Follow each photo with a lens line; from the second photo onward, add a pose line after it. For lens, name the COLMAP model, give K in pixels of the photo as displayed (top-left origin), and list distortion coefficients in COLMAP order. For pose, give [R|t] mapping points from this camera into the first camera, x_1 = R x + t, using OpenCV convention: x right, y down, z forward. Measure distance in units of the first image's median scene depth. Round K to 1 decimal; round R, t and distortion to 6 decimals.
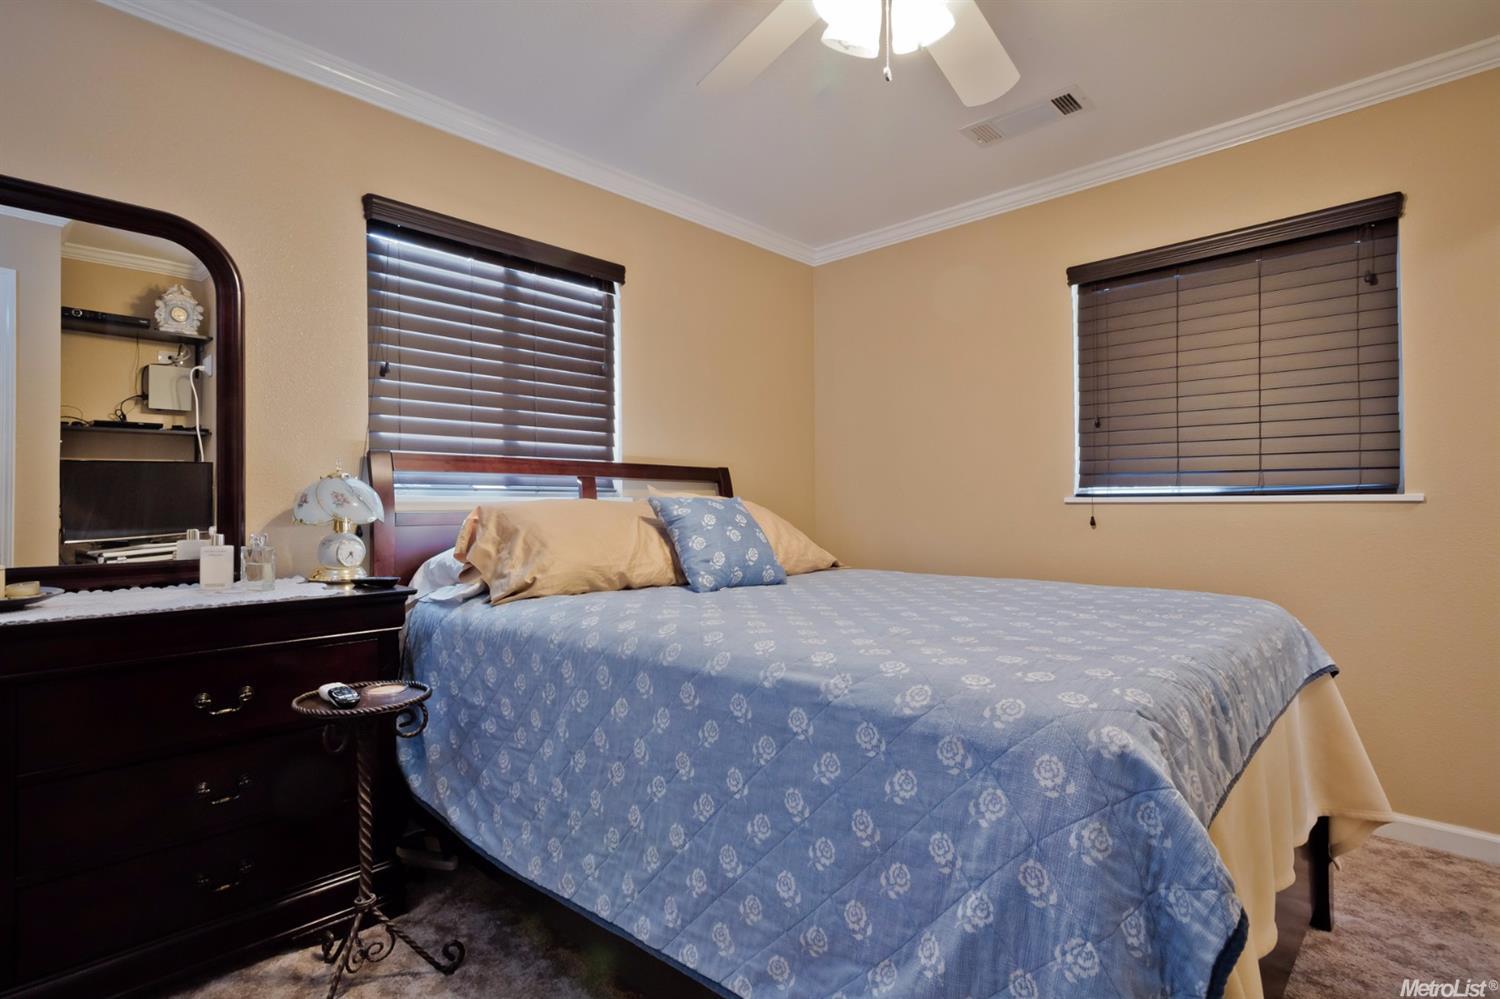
lens RADIAL K [[750.3, 0, 739.4], [0, 750.3, 507.0], [0, 0, 1]] dist [0.002350, 0.000700]
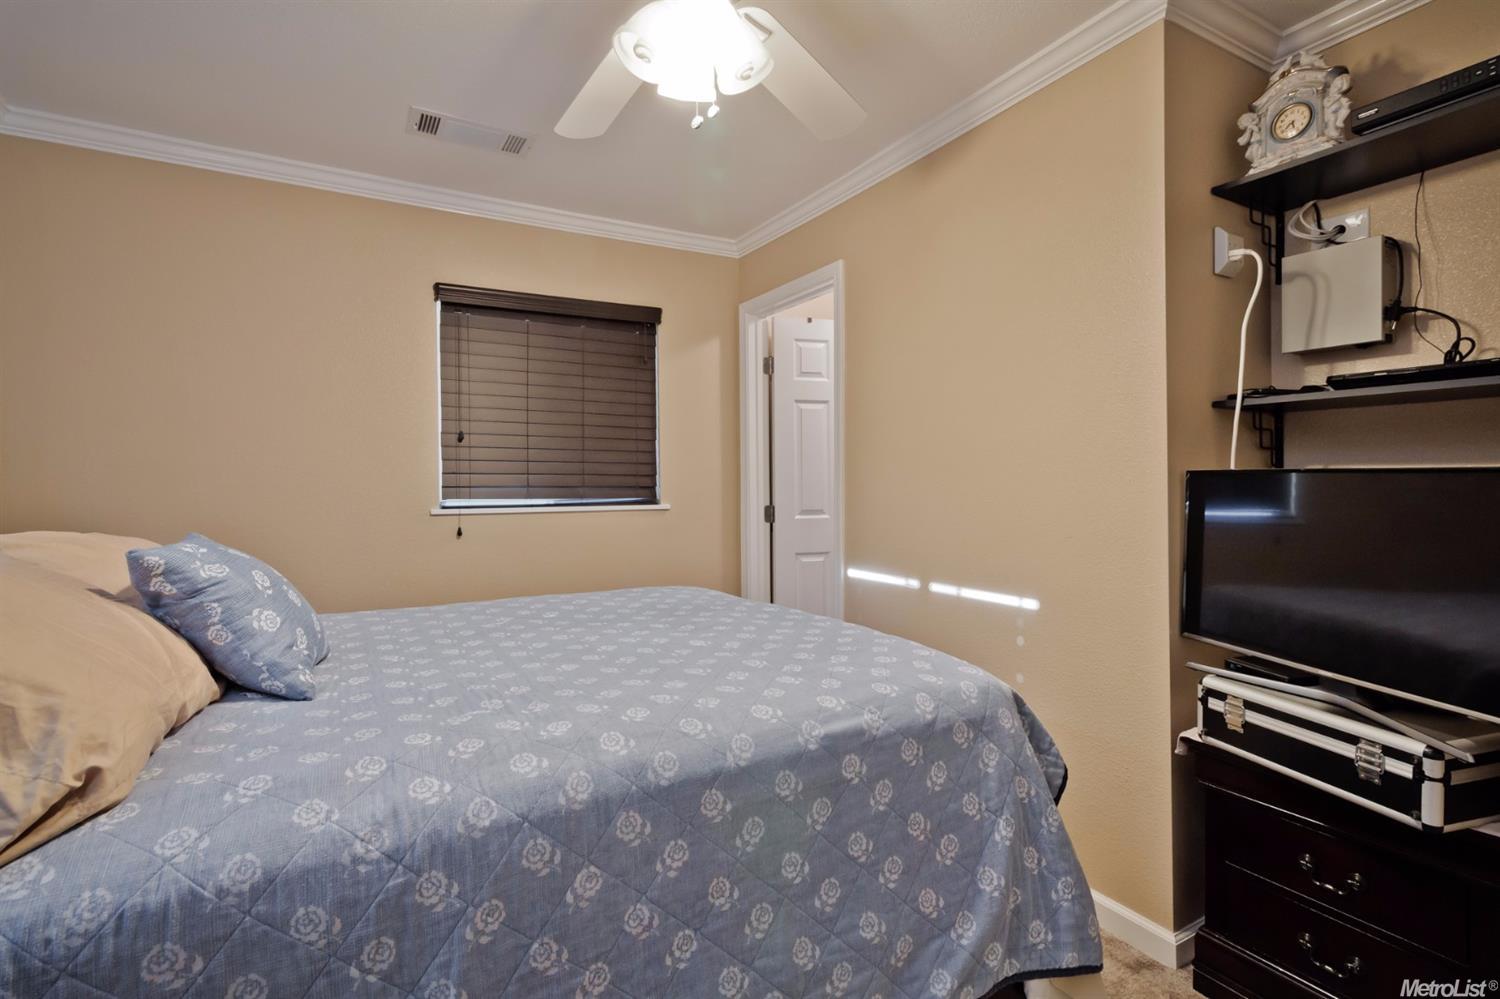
lens RADIAL K [[700.6, 0, 748.6], [0, 700.6, 486.1], [0, 0, 1]] dist [0.000139, 0.001611]
pose [[0.280933, 0.000692, 0.959727, -0.845901], [0.004462, 0.999988, -0.002027, -0.099170], [-0.959717, 0.004852, 0.280927, 0.808677]]
